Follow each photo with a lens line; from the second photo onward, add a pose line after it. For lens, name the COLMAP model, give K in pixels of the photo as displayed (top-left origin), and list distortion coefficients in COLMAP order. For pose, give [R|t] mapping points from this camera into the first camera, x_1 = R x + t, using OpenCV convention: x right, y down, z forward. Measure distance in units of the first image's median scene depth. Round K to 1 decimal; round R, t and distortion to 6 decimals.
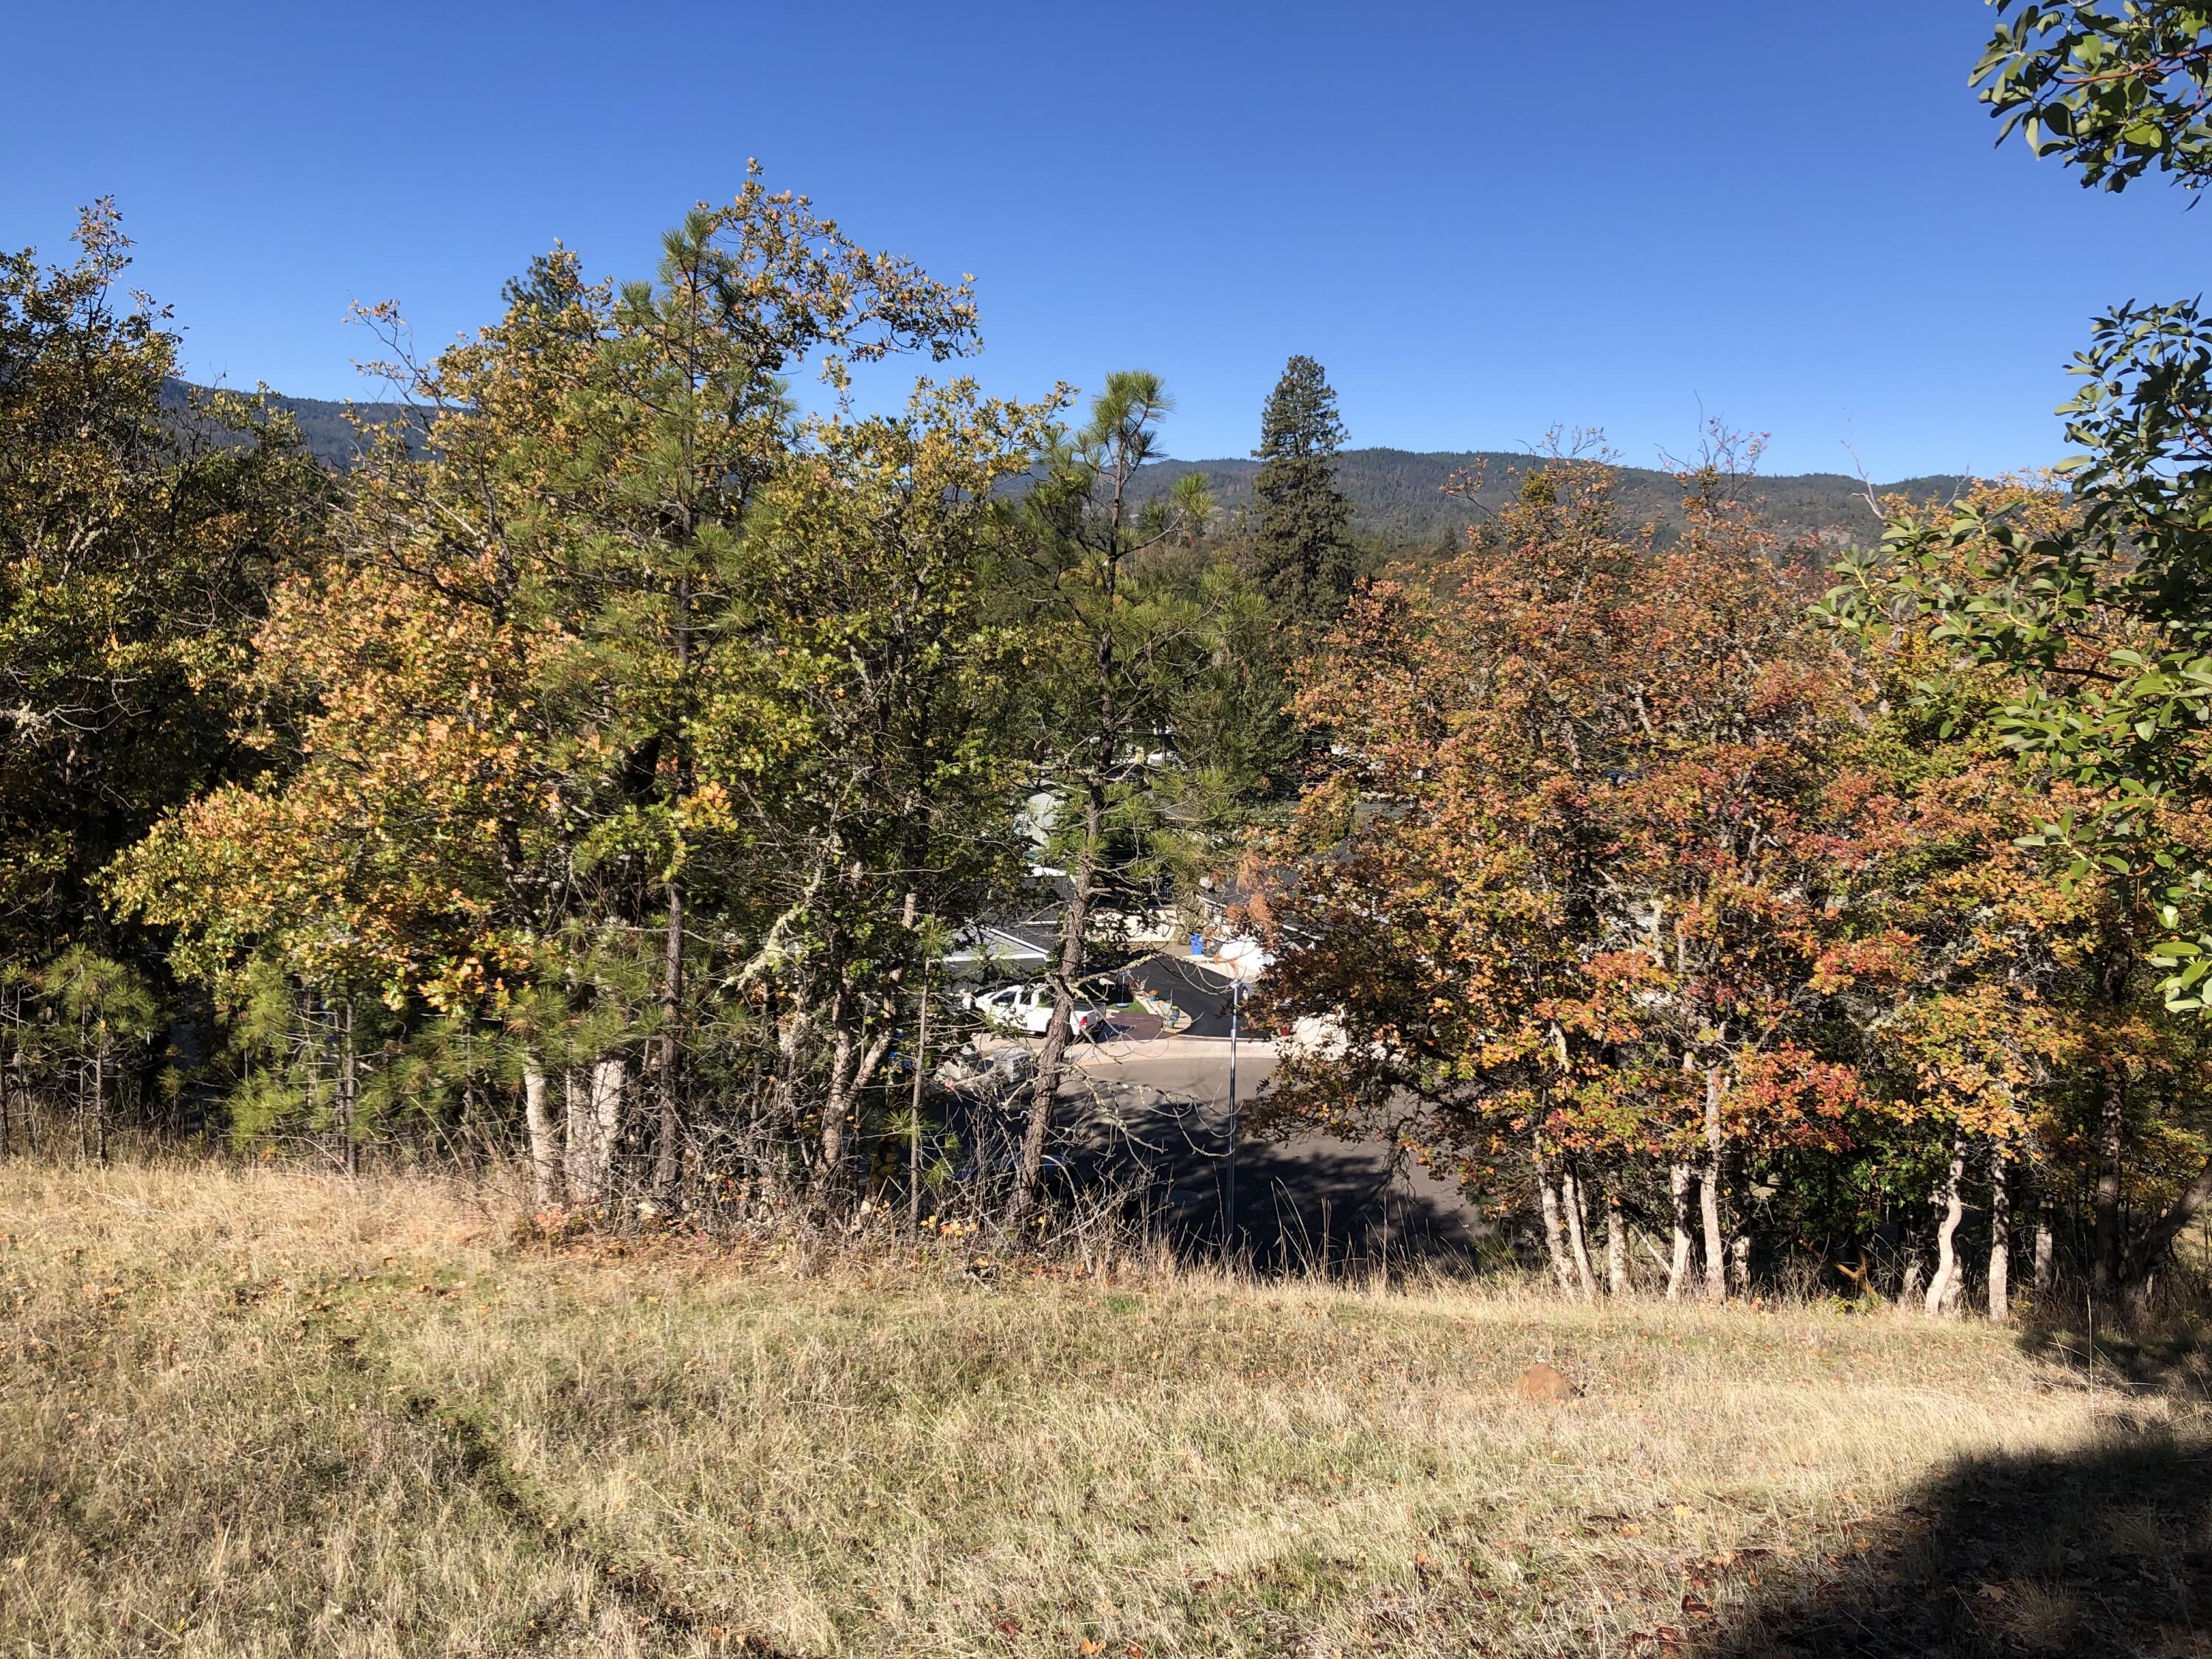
lens RADIAL K [[1847.5, 0, 1086.8], [0, 1847.5, 828.0], [0, 0, 1]] dist [0.002402, -0.002324]
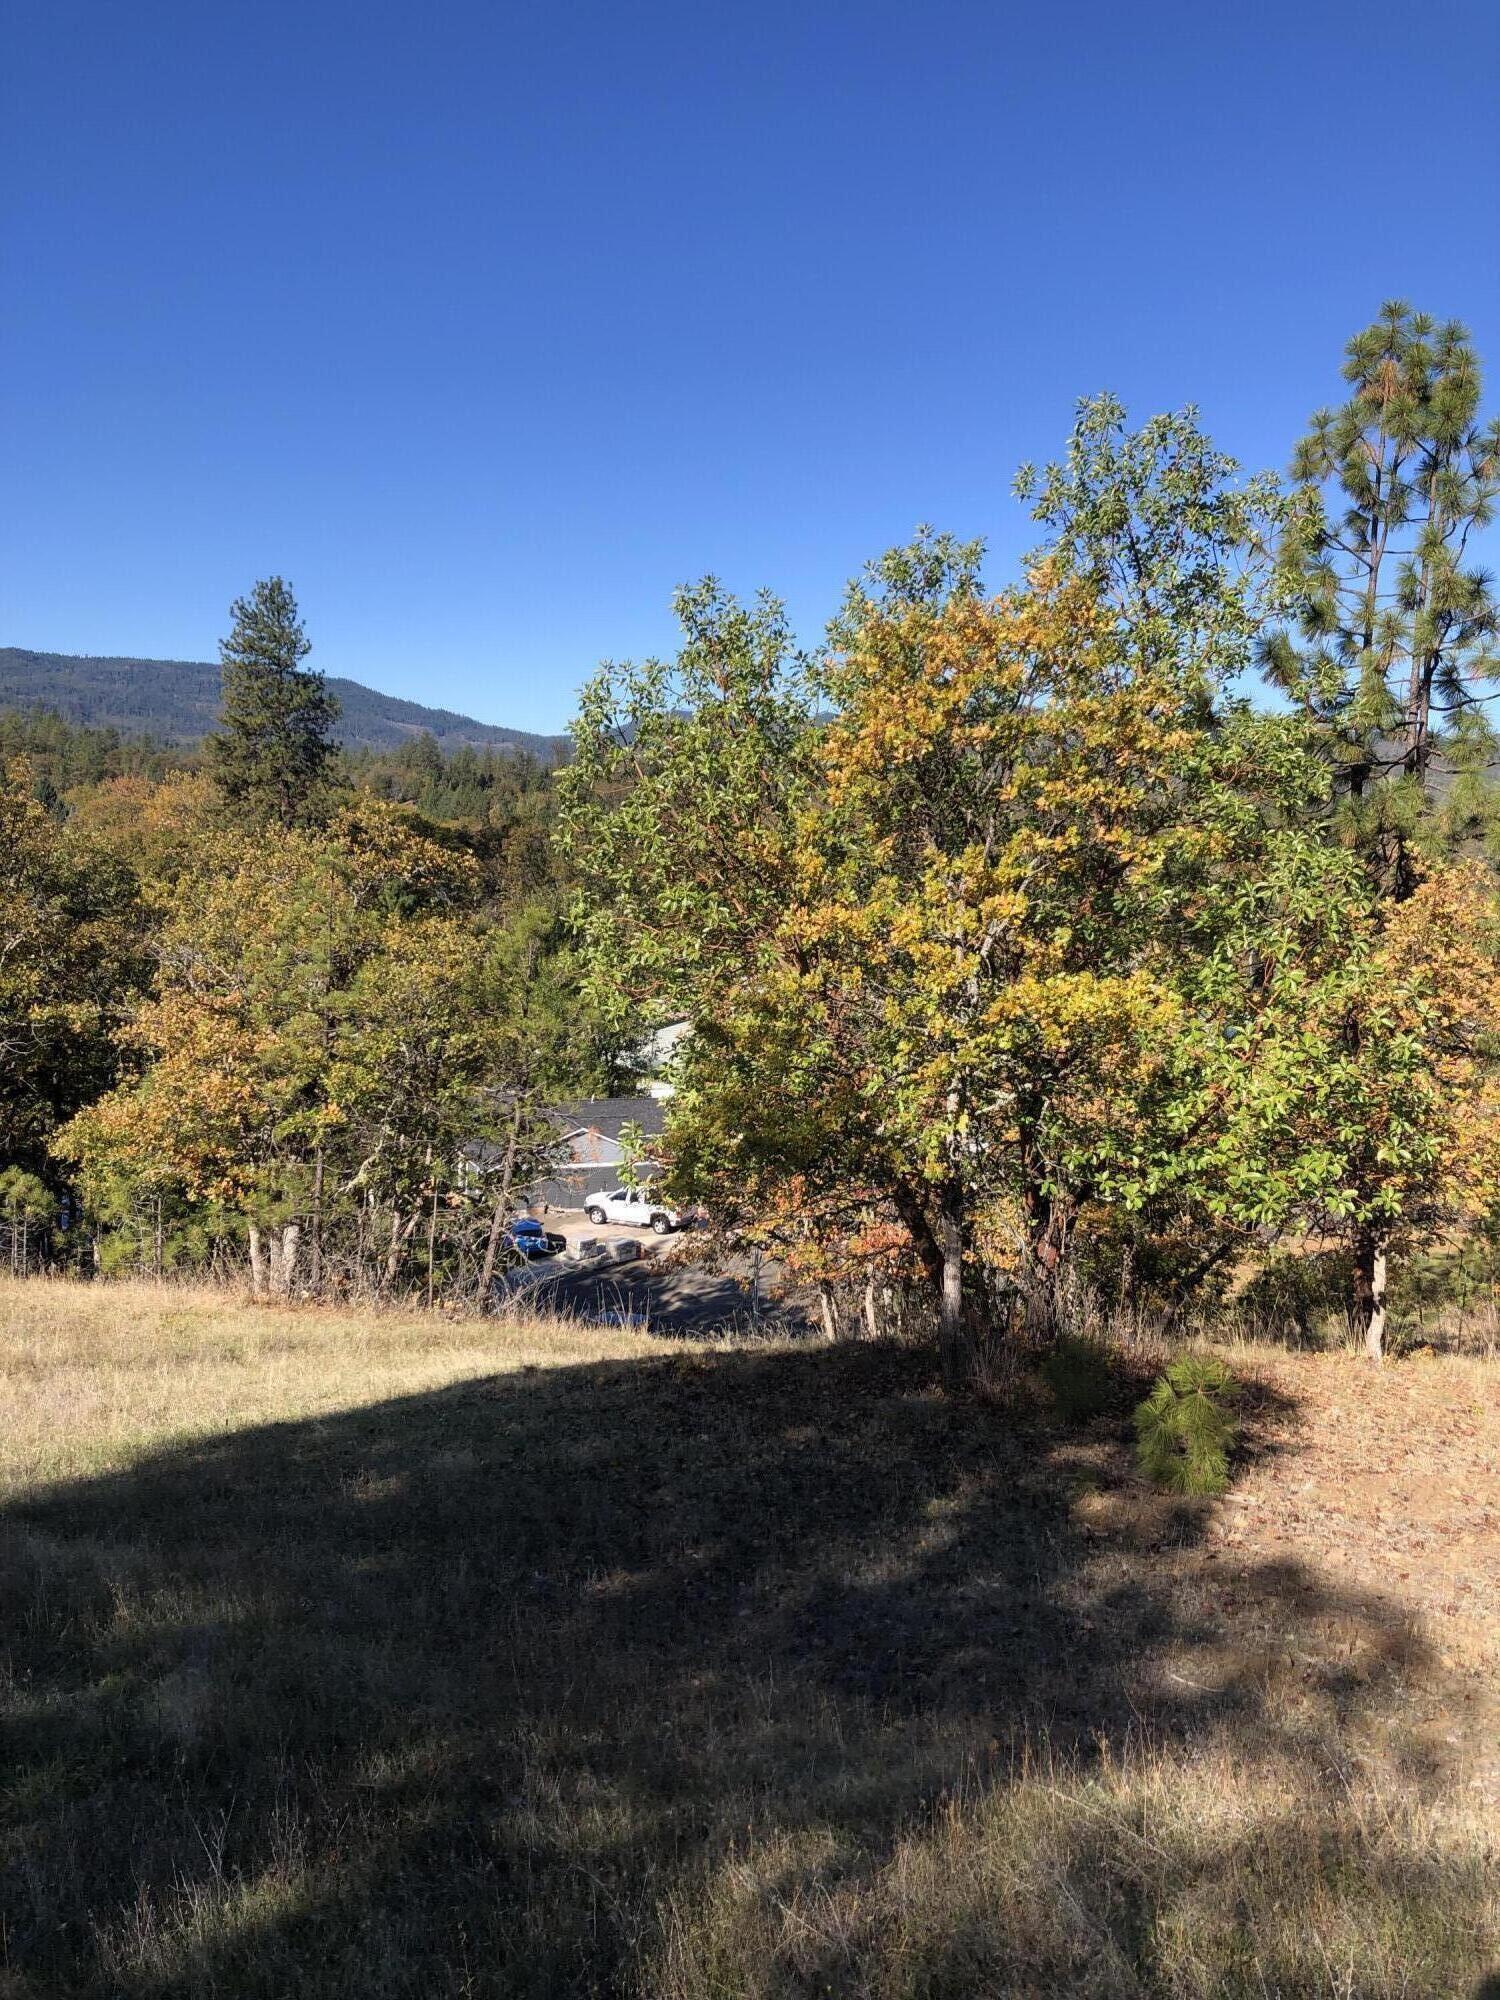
lens RADIAL K [[1670.4, 0, 765.5], [0, 1670.4, 987.1], [0, 0, 1]] dist [0.002402, -0.002324]
pose [[0.999951, 0.004685, 0.008670, 0.283957], [-0.004400, 0.999459, -0.032587, -0.092752], [-0.008818, 0.032547, 0.999431, -0.980692]]
